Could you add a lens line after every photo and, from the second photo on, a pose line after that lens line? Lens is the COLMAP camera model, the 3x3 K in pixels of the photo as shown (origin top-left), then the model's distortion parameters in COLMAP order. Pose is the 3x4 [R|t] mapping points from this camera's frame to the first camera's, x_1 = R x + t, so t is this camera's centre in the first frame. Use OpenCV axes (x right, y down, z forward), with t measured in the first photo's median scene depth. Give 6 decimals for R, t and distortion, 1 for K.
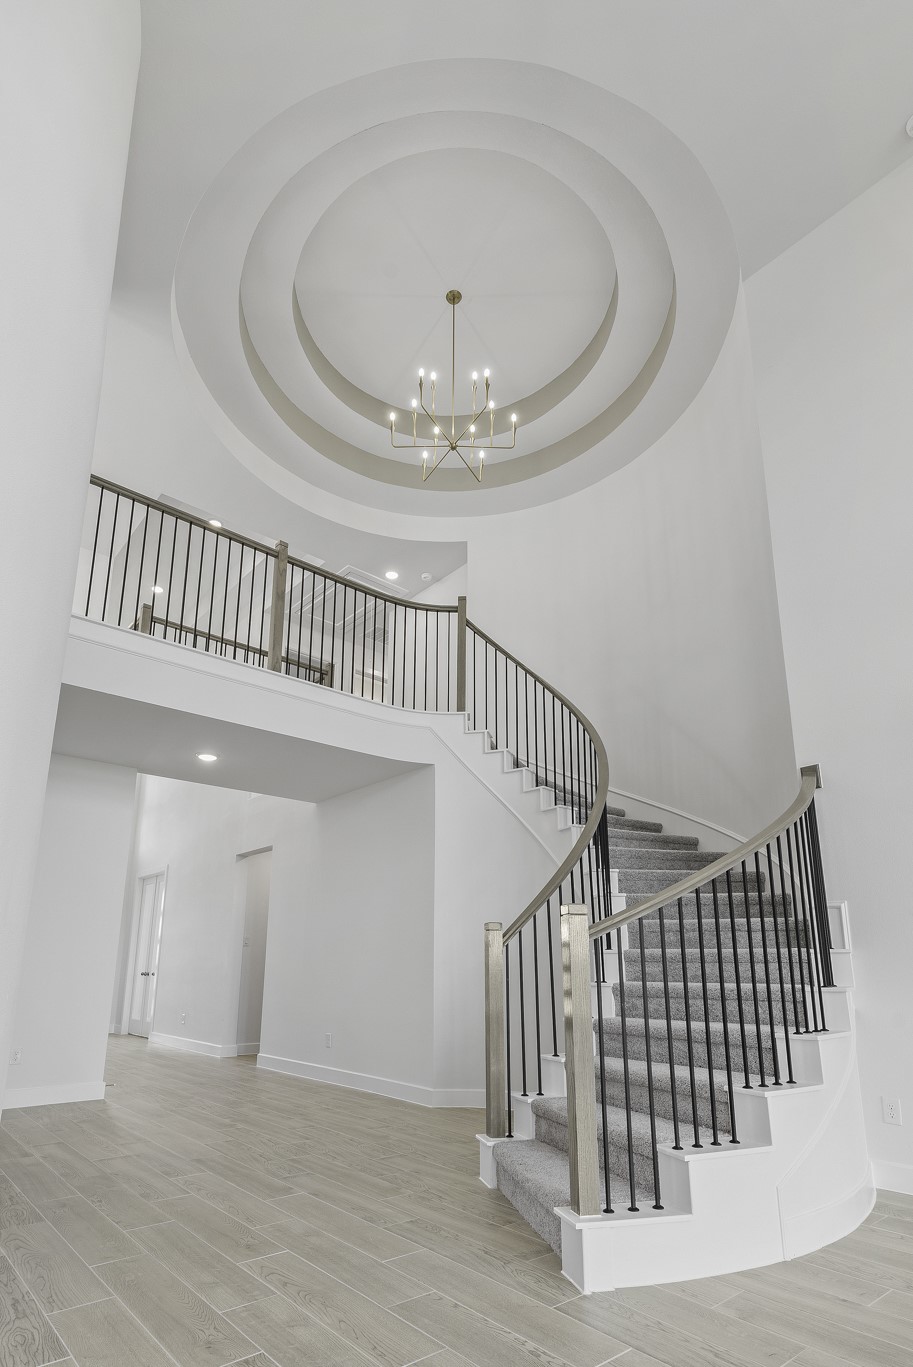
lens RADIAL K [[714.9, 0, 432.8], [0, 714.9, 804.3], [0, 0, 1]] dist [0.017641, -0.000374]
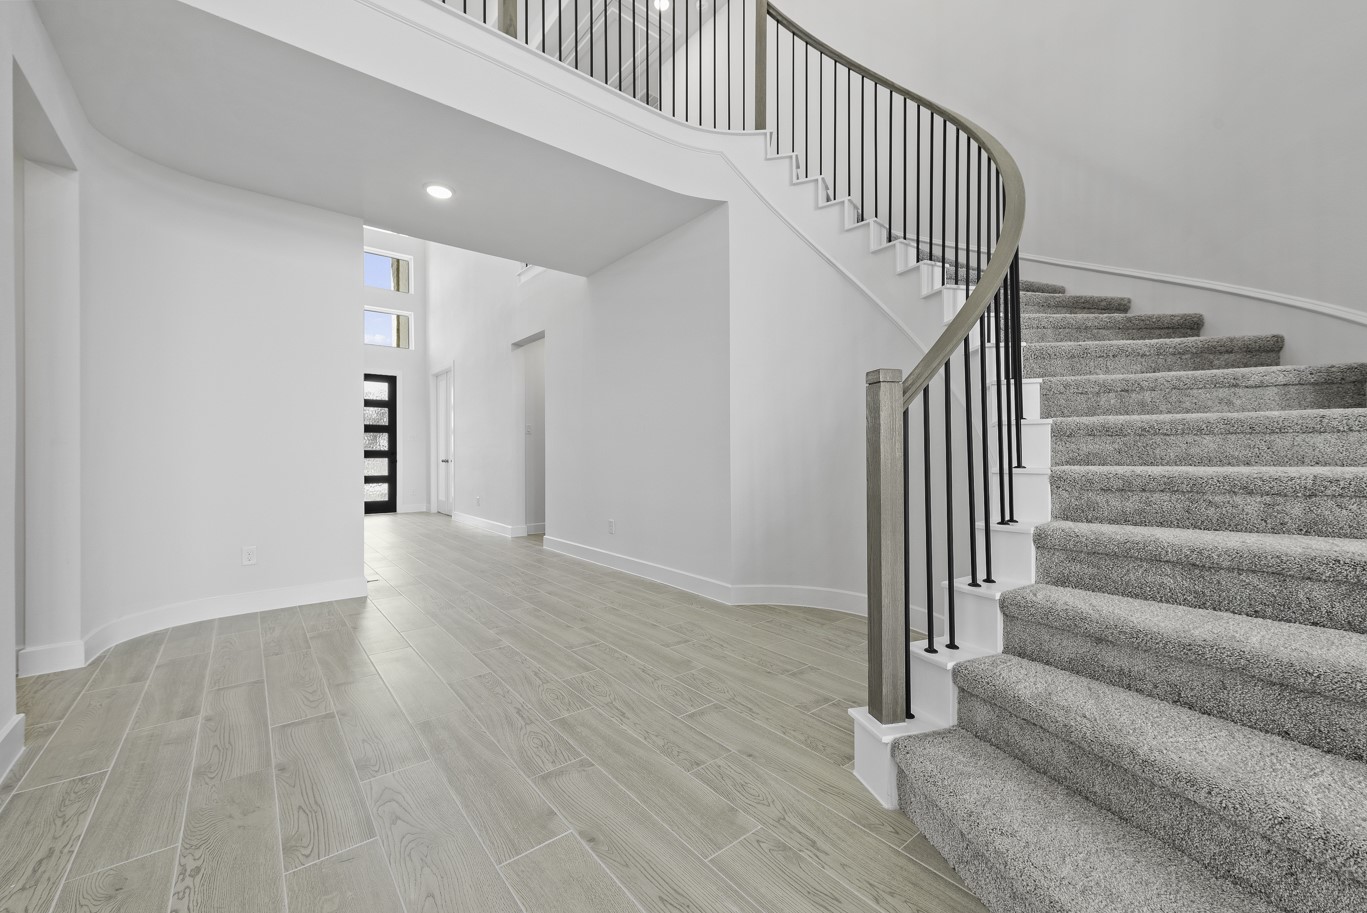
lens RADIAL K [[545.0, 0, 682.8], [0, 545.0, 452.8], [0, 0, 1]] dist [0.009321, -0.003535]
pose [[0.999840, -0.013304, -0.011967, -0.054445], [0.015627, 0.974969, 0.221791, 0.099742], [0.008716, -0.221942, 0.975021, 0.427528]]
